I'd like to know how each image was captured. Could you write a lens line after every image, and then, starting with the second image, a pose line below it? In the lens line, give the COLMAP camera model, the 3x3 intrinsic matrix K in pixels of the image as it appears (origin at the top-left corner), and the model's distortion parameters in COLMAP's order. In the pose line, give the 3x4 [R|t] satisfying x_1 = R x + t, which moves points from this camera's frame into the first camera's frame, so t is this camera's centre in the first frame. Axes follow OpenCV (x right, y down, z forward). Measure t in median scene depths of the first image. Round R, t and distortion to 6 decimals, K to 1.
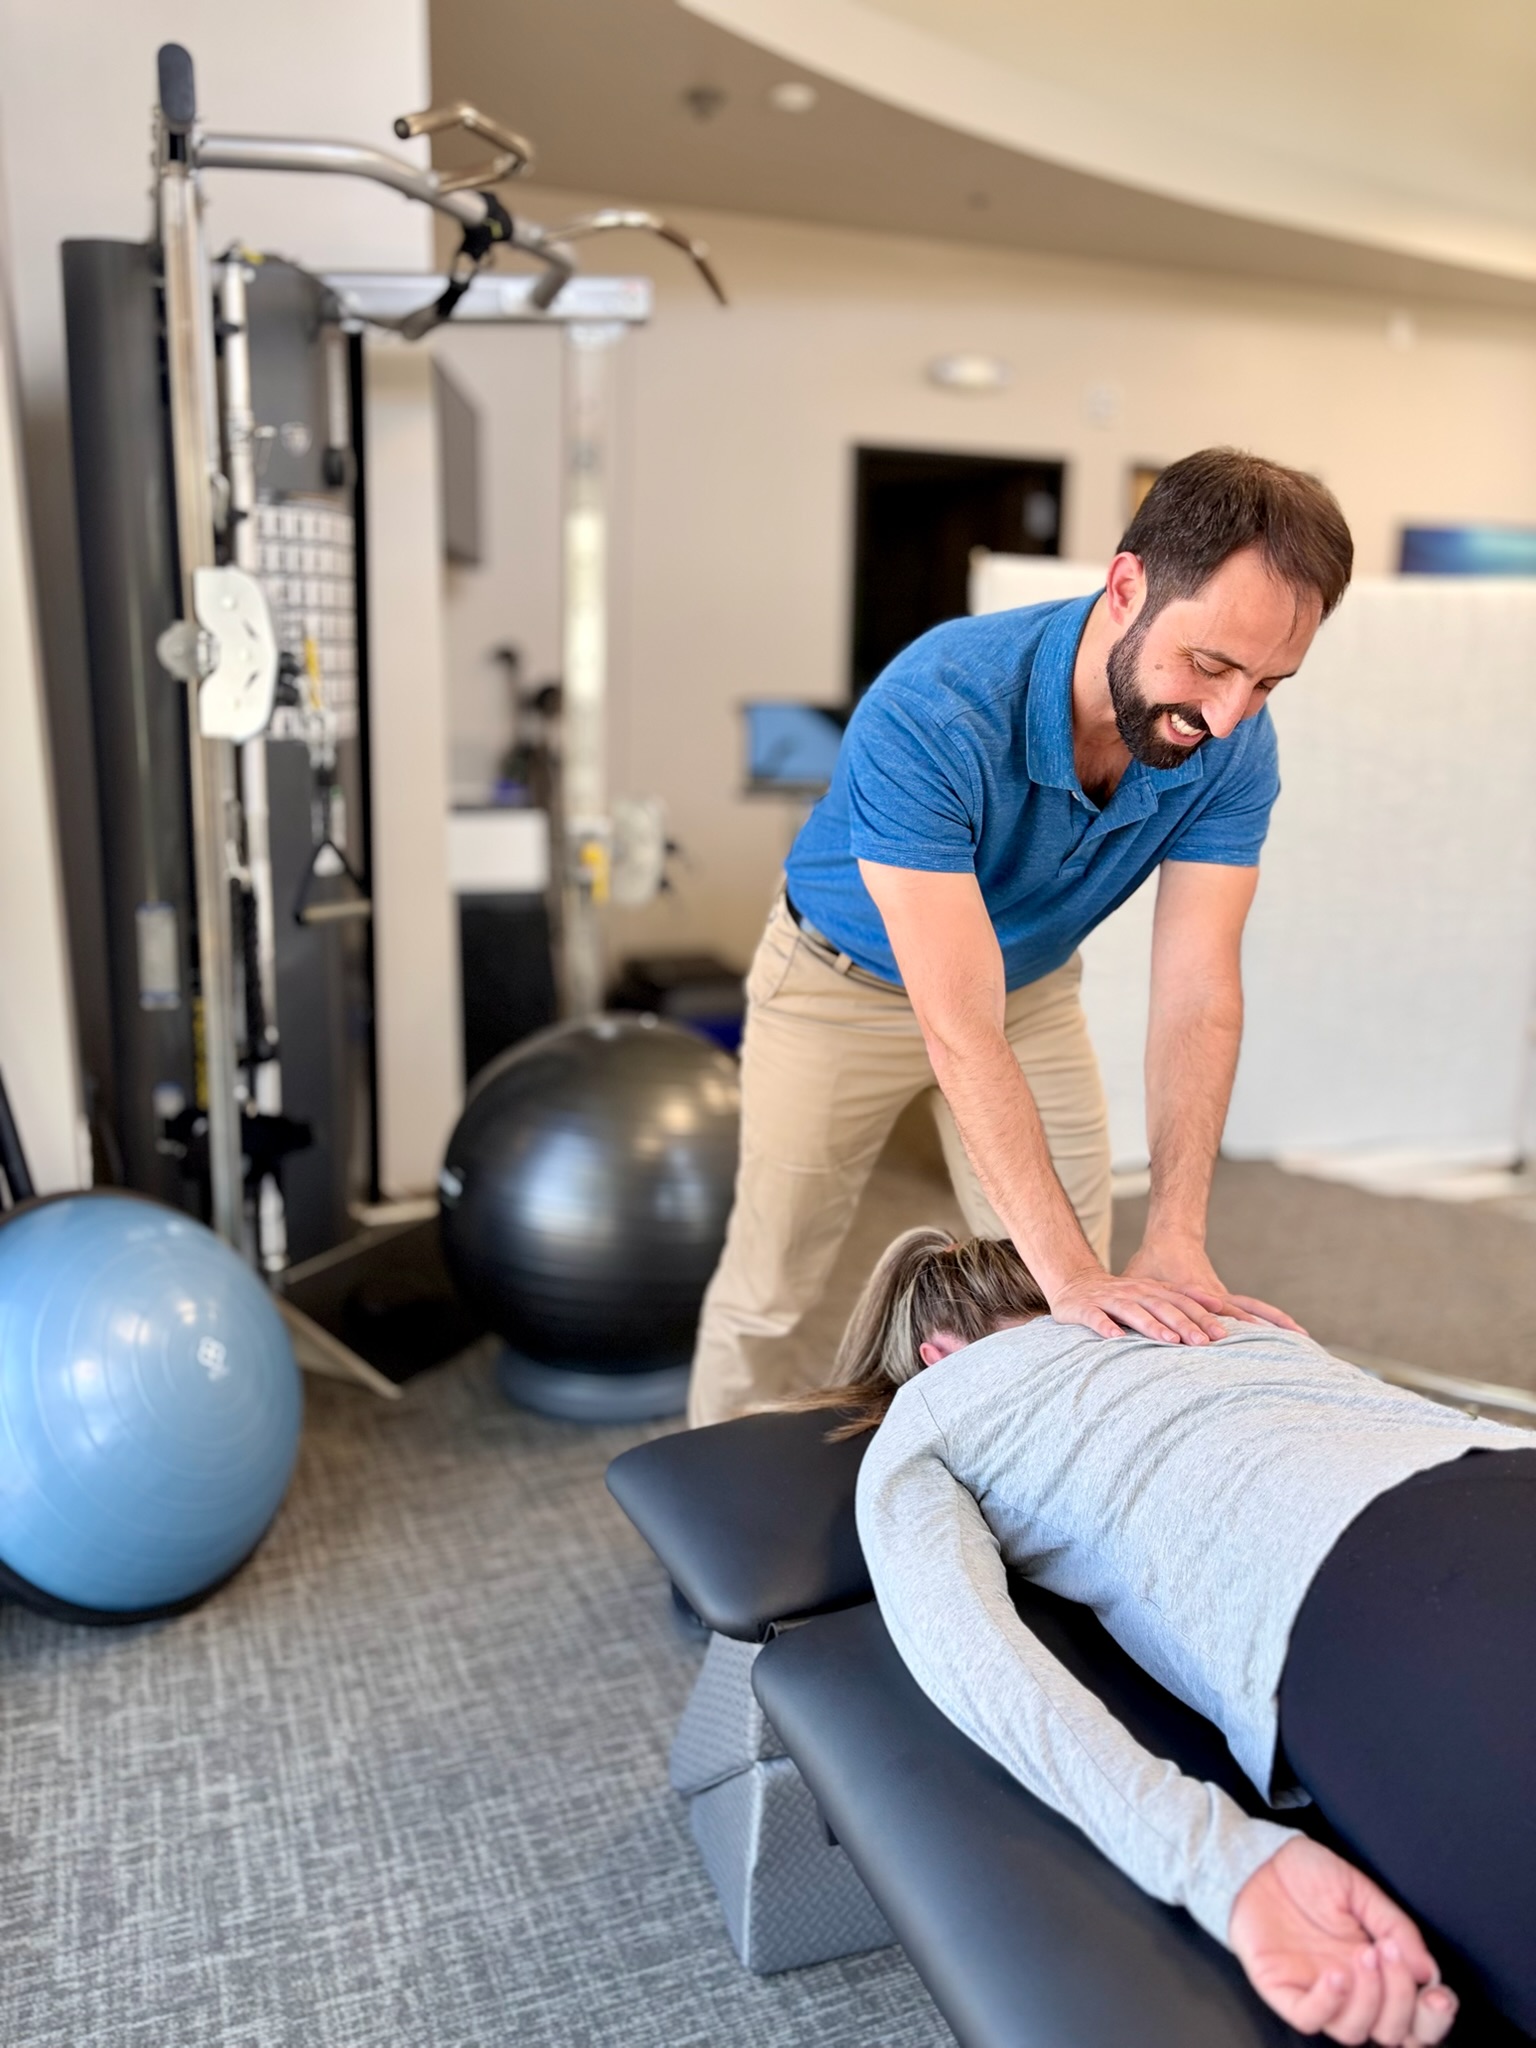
lens RADIAL K [[1551.2, 0, 766.6], [0, 1551.2, 1031.8], [0, 0, 1]] dist [0.009211, 0.001657]
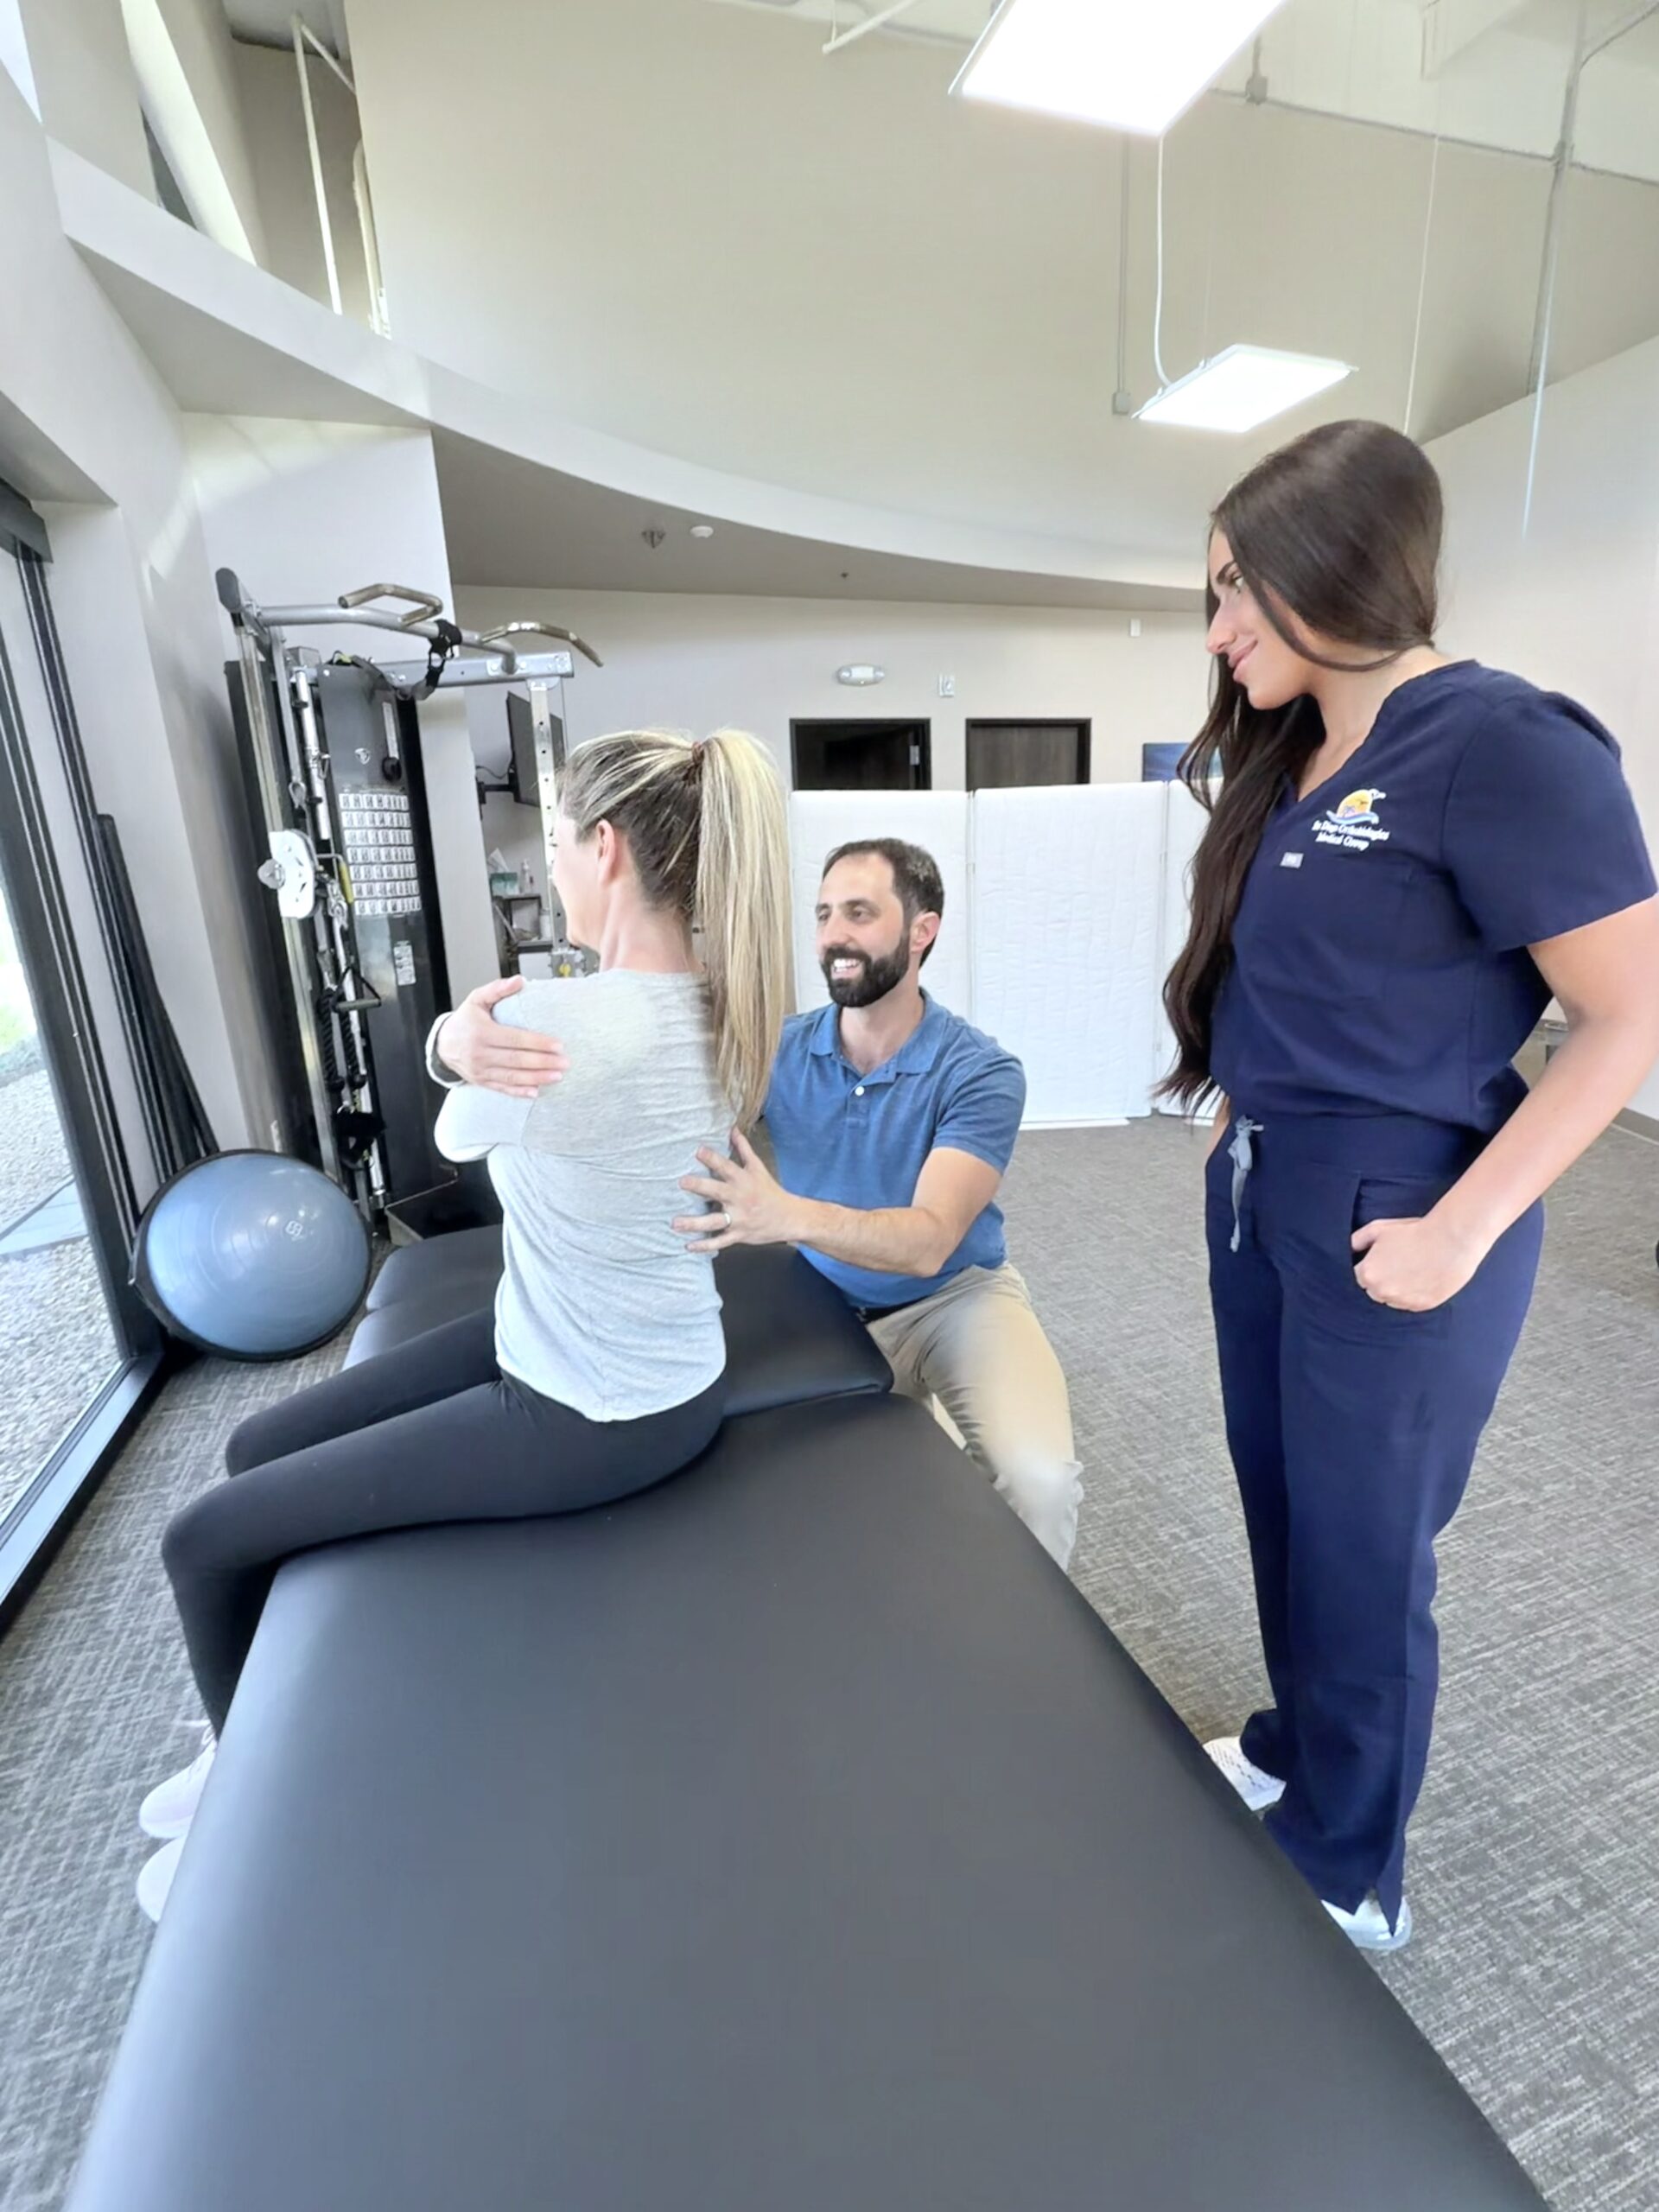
lens RADIAL K [[978.3, 0, 832.1], [0, 978.3, 1108.0], [0, 0, 1]] dist [-0.001002, 0.000052]
pose [[0.994497, -0.032037, -0.099743, 0.375455], [0.034699, 0.999083, 0.025068, 0.037732], [0.098848, -0.028391, 0.994697, -0.143680]]
